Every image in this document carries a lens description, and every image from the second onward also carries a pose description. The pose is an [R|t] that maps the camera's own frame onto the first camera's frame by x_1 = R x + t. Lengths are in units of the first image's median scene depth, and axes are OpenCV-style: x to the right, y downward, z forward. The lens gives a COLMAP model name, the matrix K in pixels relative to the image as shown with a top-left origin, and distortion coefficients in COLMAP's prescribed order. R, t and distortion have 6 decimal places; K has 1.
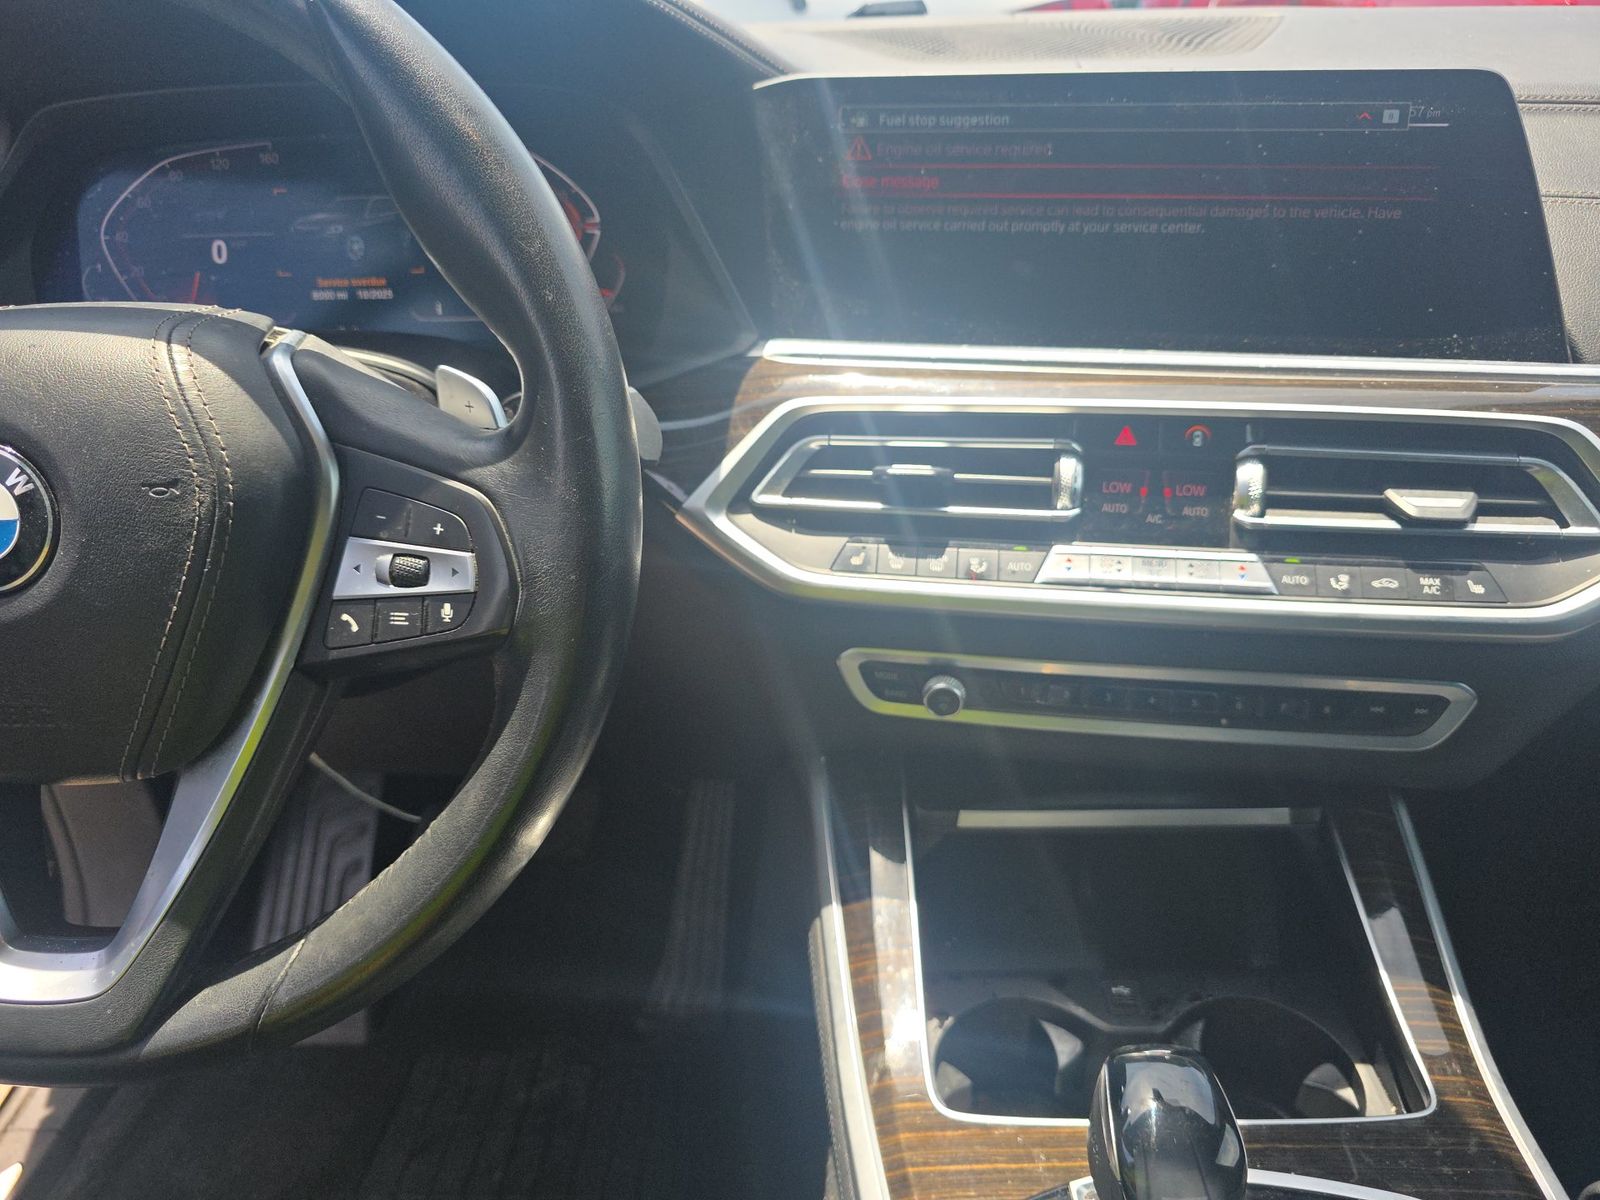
lens RADIAL K [[1074.7, 0, 800.0], [0, 1074.7, 600.0], [0, 0, 1]] dist [0.021959, -0.018257]
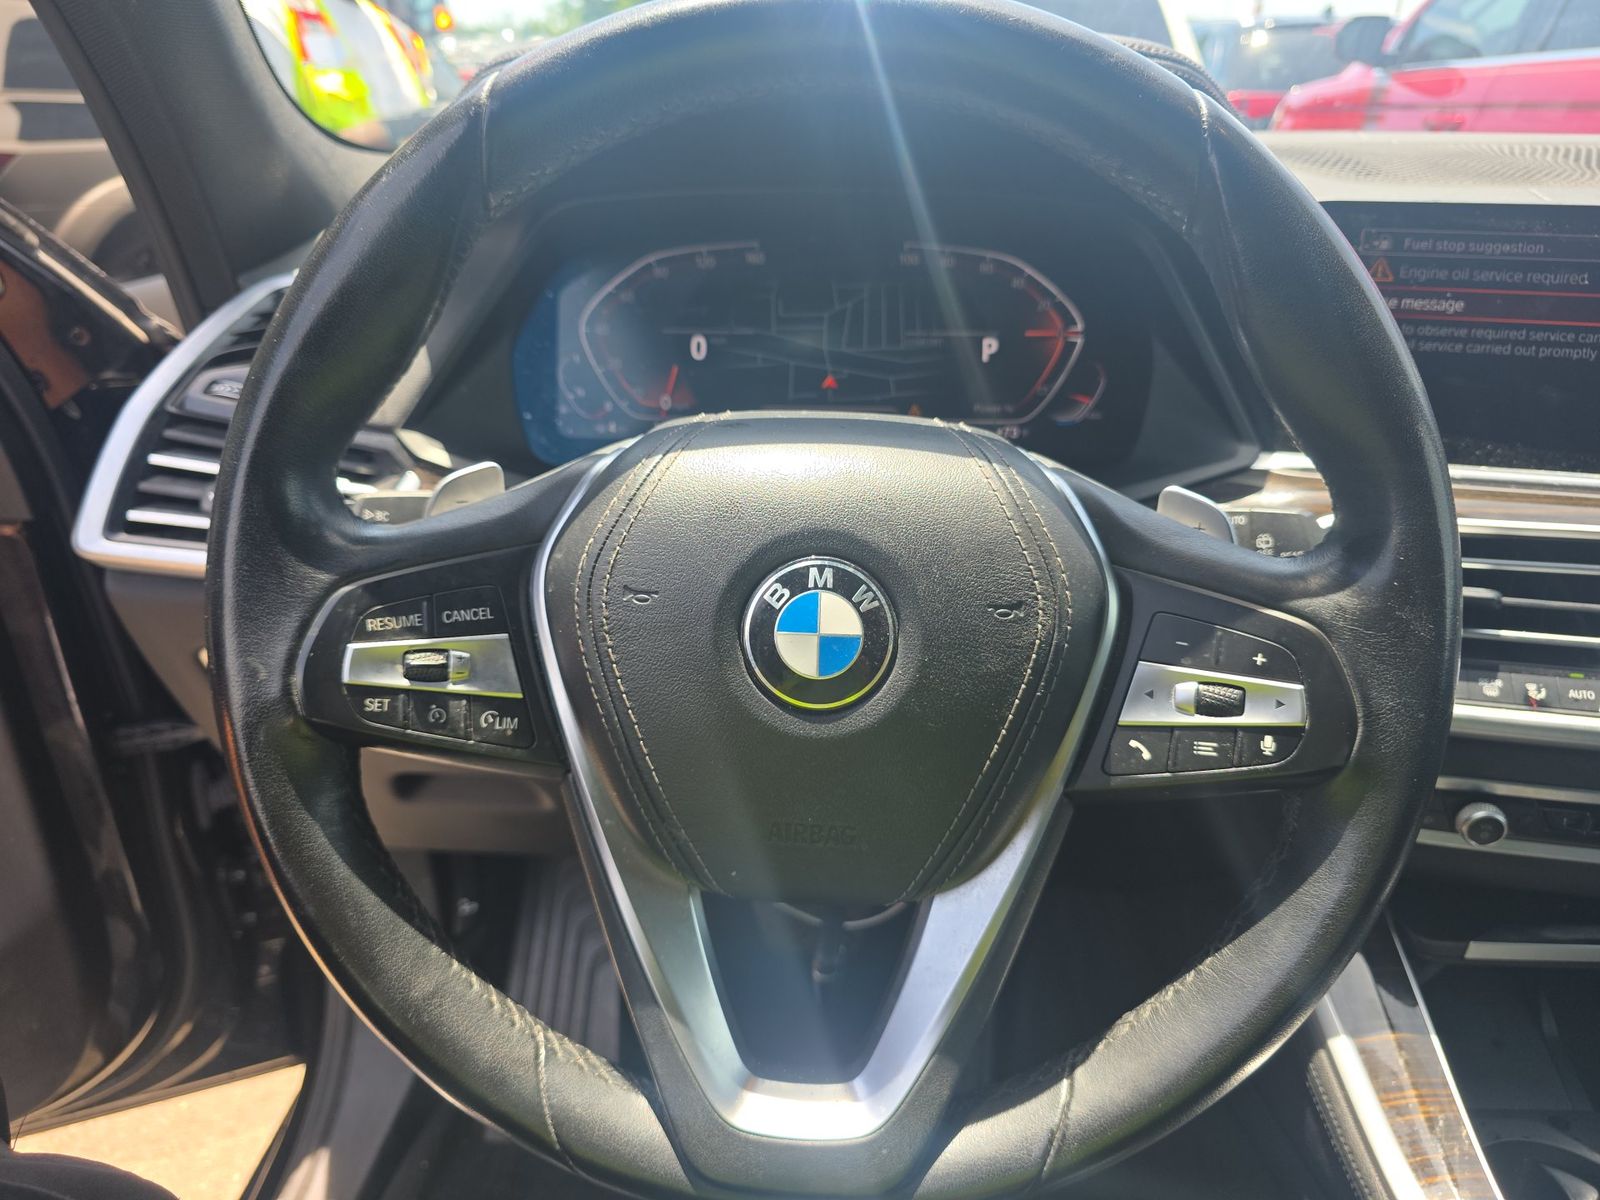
lens RADIAL K [[1074.7, 0, 800.0], [0, 1074.7, 600.0], [0, 0, 1]] dist [0.021959, -0.018257]
pose [[0.999401, 0.034602, 0.000781, -0.508004], [-0.034471, 0.997124, -0.067493, -0.026081], [-0.003114, 0.067425, 0.997719, 0.015319]]
